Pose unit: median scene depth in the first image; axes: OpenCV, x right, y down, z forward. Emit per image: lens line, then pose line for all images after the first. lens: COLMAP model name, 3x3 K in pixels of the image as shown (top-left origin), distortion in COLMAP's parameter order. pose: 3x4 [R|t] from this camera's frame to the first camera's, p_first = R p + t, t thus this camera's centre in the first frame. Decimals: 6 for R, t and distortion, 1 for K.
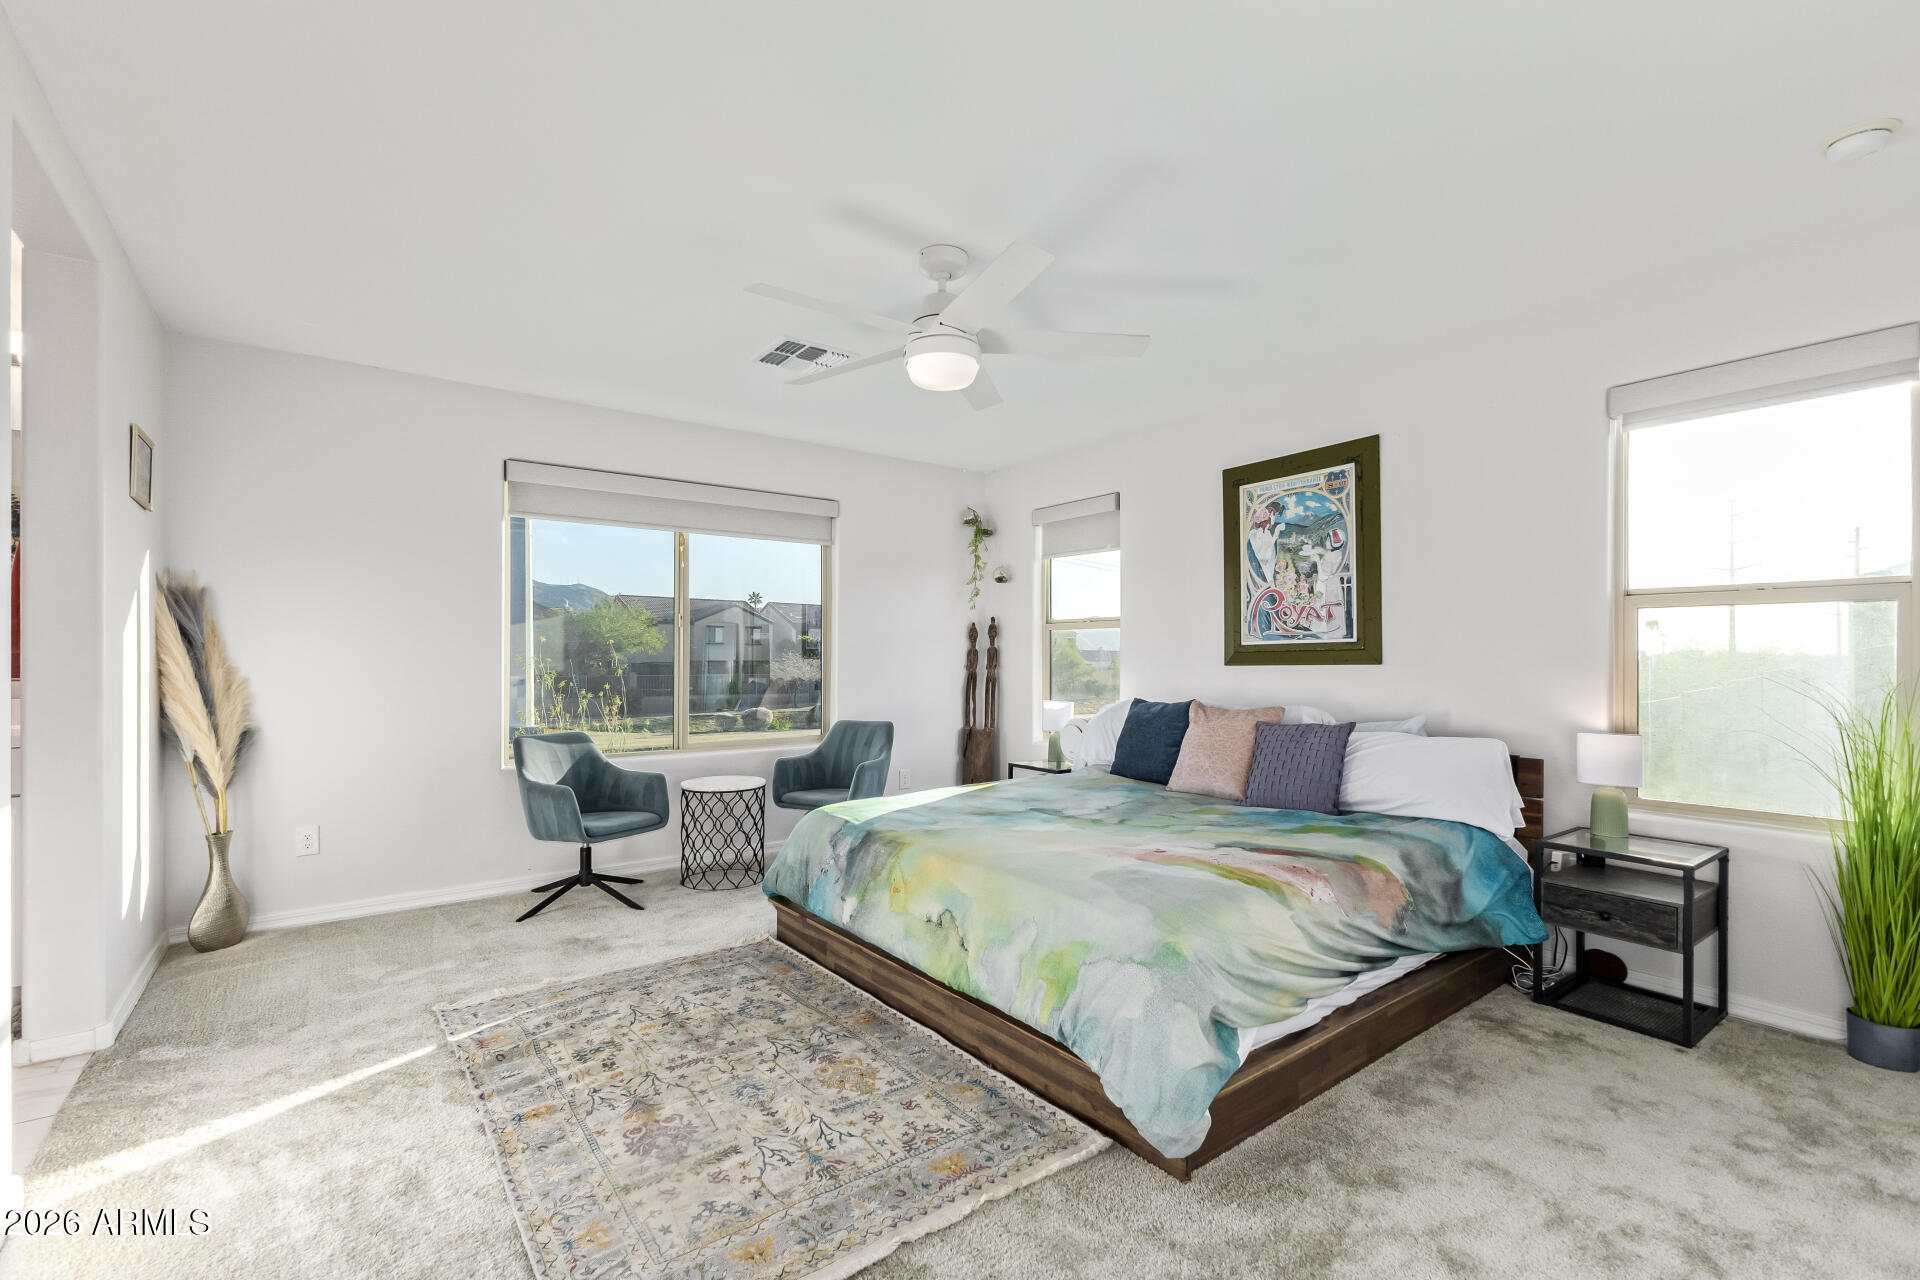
lens RADIAL K [[828.3, 0, 958.1], [0, 828.3, 651.8], [0, 0, 1]] dist [0.011436, -0.000776]
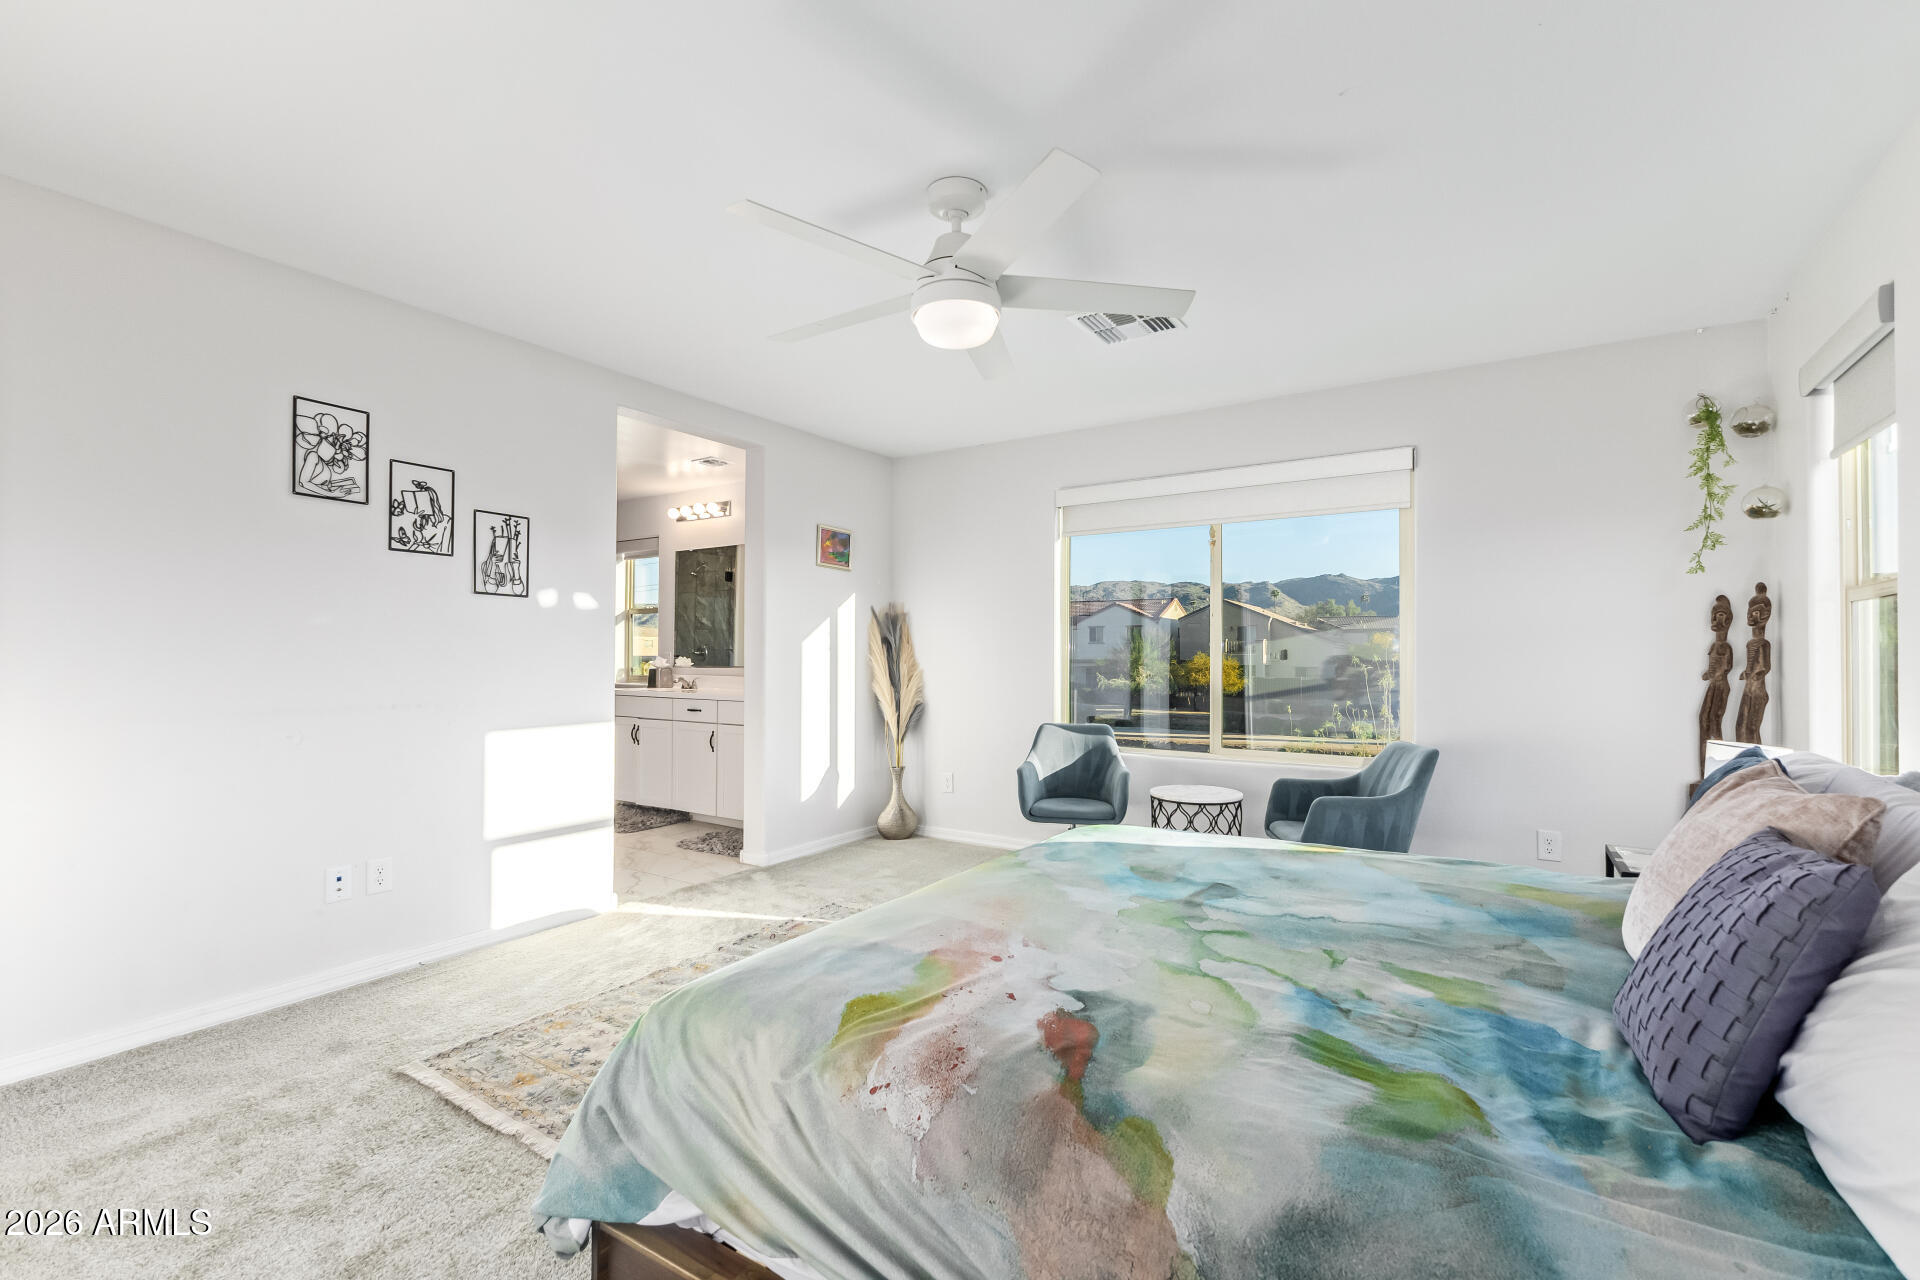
lens RADIAL K [[828.3, 0, 968.1], [0, 828.3, 638.0], [0, 0, 1]] dist [0.011436, -0.000776]
pose [[0.348435, -0.019219, -0.937136, 0.599652], [0.005464, 0.999814, -0.018473, 0.001482], [0.937317, 0.001316, 0.348476, 0.536130]]
